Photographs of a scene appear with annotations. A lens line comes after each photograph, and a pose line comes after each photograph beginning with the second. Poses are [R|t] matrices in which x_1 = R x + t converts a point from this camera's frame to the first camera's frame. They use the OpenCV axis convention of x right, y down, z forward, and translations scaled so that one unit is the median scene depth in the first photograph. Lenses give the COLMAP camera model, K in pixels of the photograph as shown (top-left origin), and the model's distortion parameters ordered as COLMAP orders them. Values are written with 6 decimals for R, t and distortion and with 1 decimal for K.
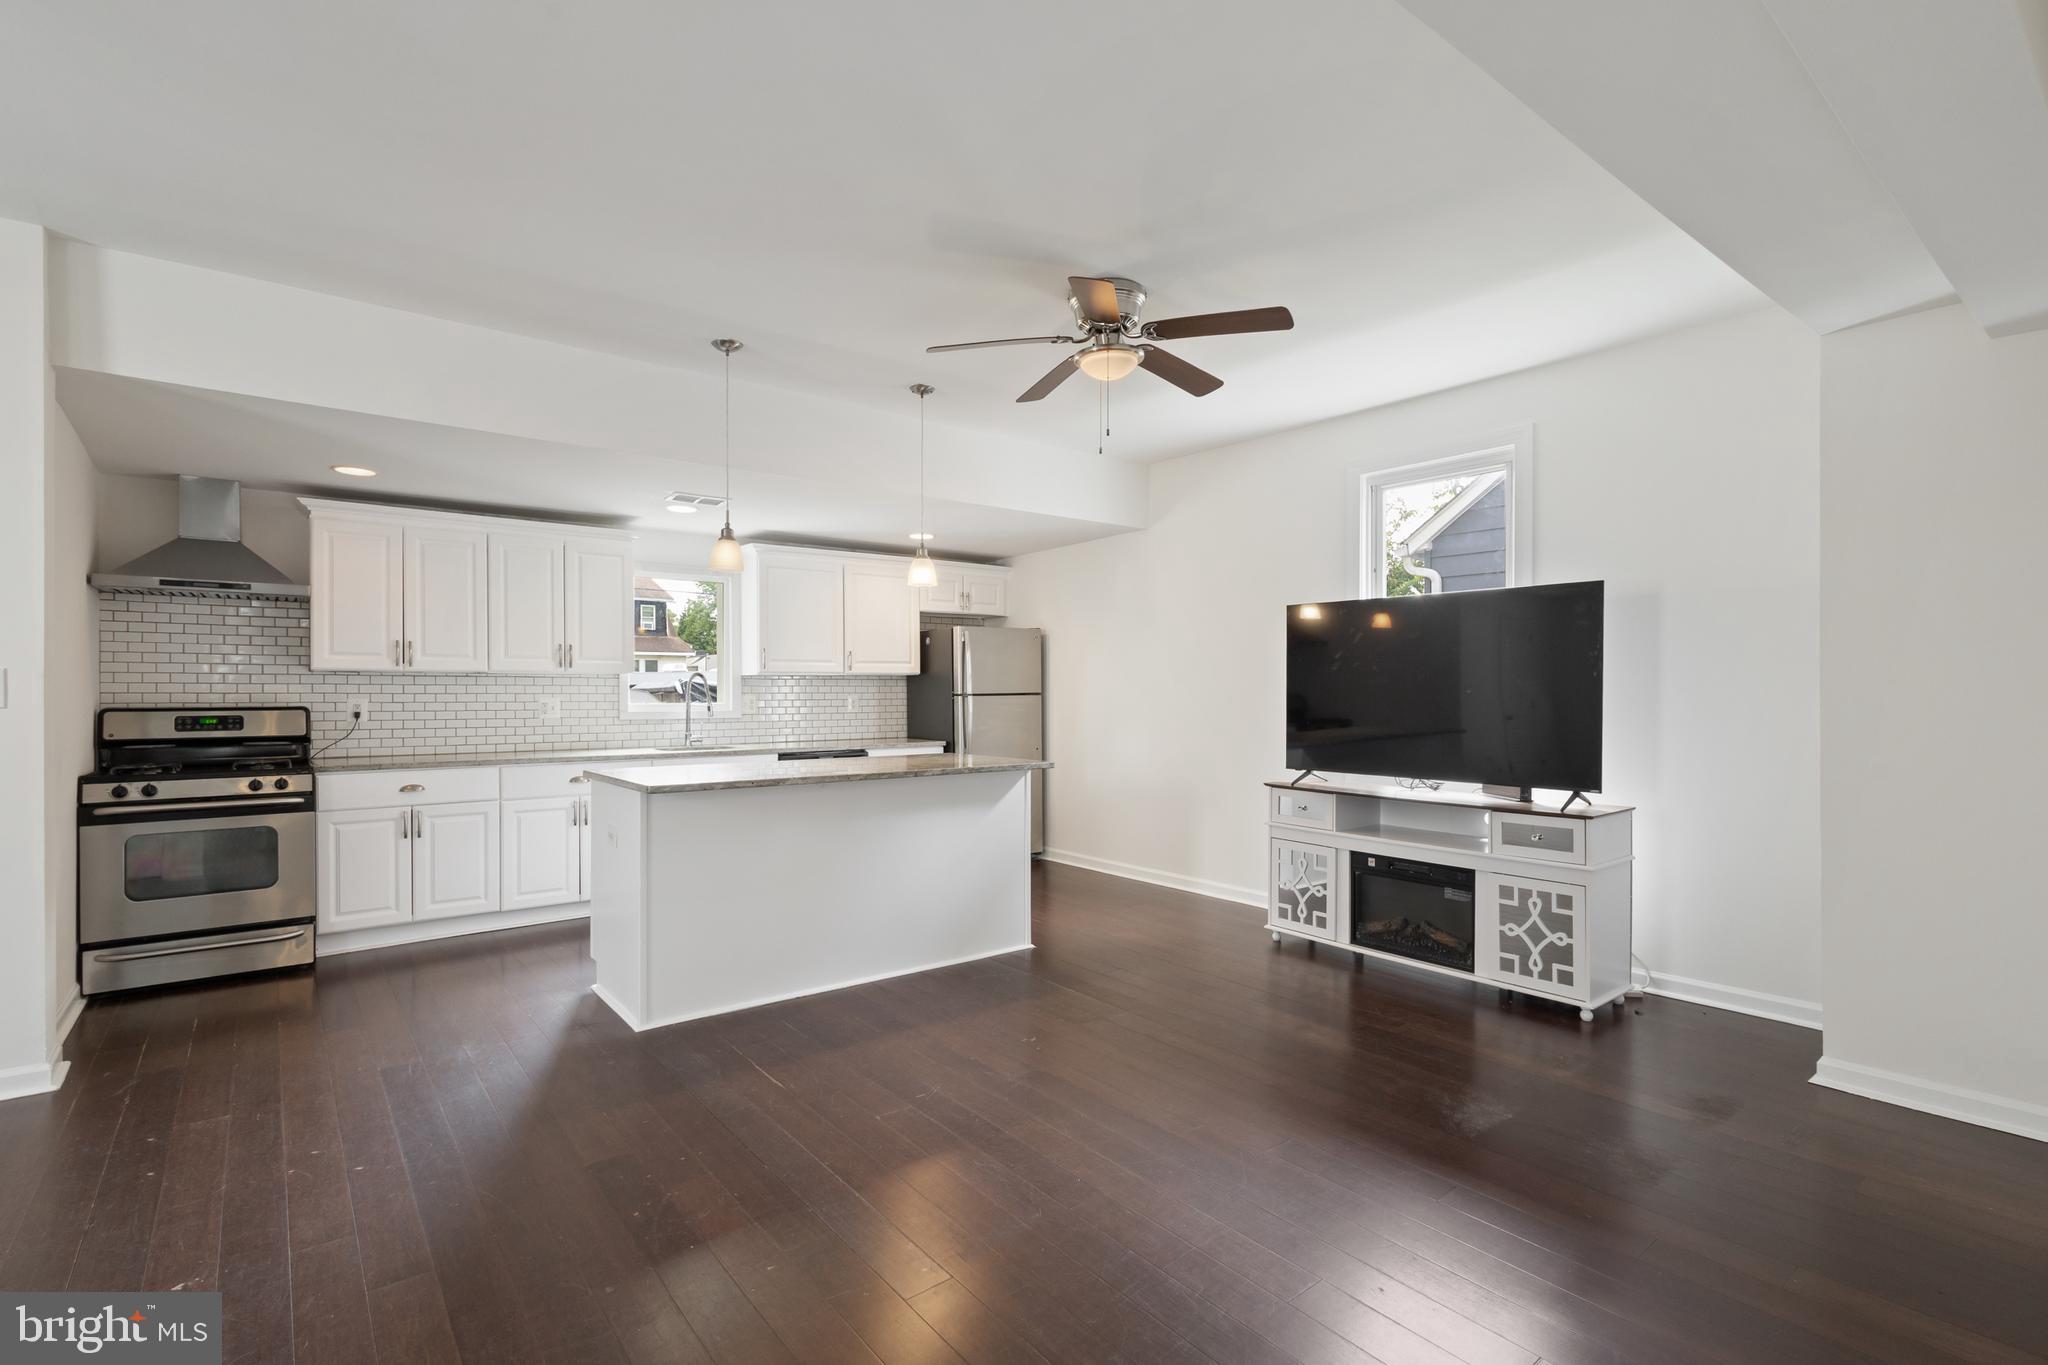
lens RADIAL K [[951.5, 0, 1025.6], [0, 951.5, 689.7], [0, 0, 1]] dist [0.002506, 0.000145]
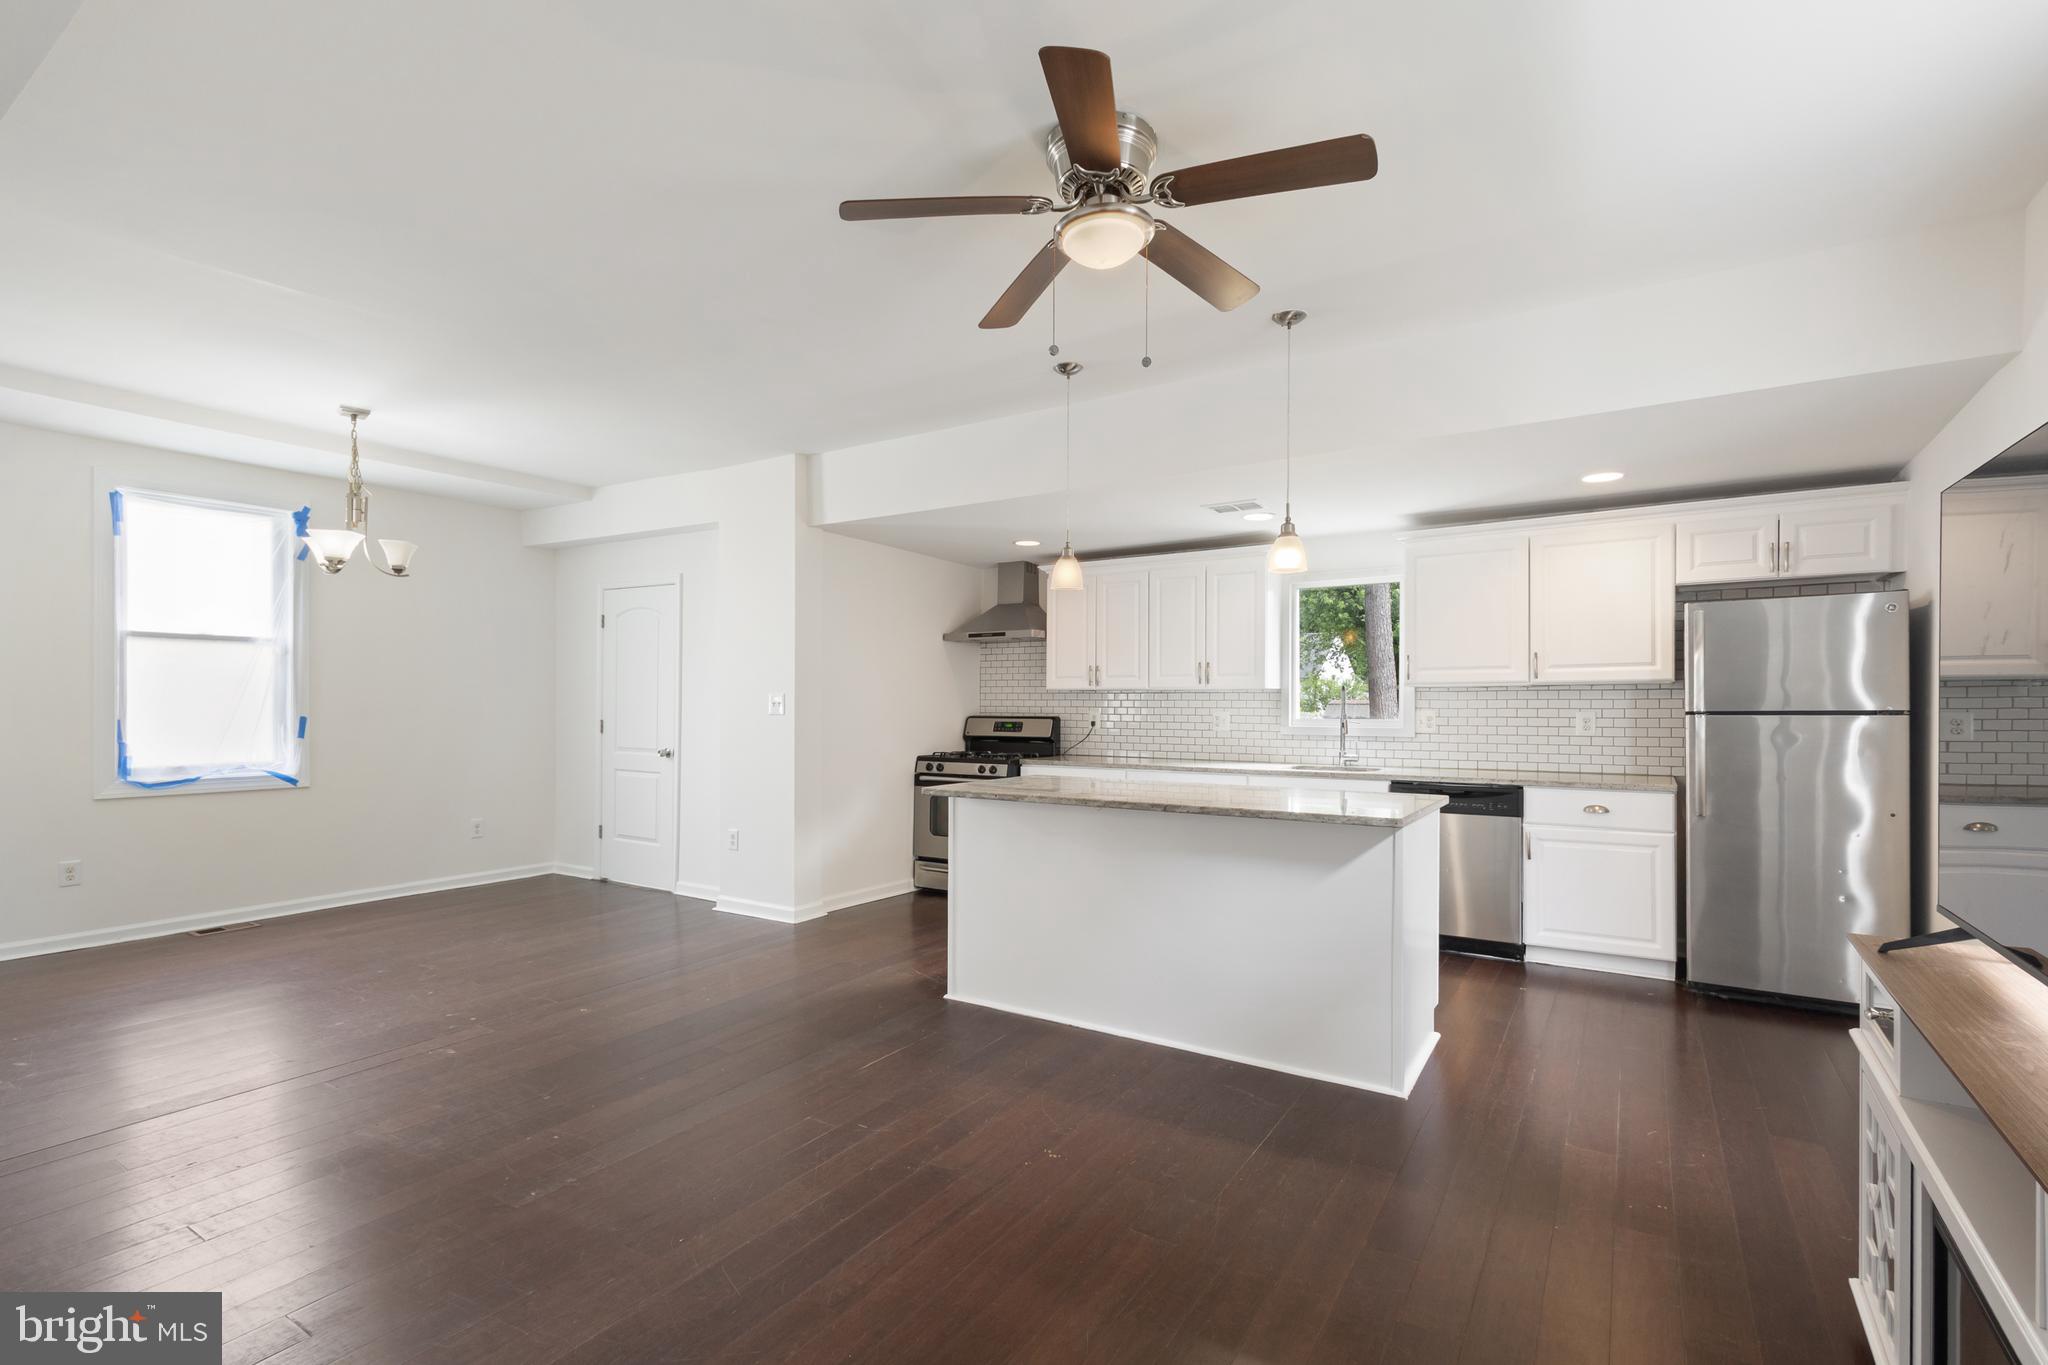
lens RADIAL K [[951.5, 0, 1026.2], [0, 951.5, 695.7], [0, 0, 1]] dist [0.002506, 0.000145]
pose [[0.313089, -0.009086, -0.949680, 0.512156], [-0.000023, 0.999954, -0.009574, 0.000682], [0.949724, 0.003020, 0.313074, 0.508587]]
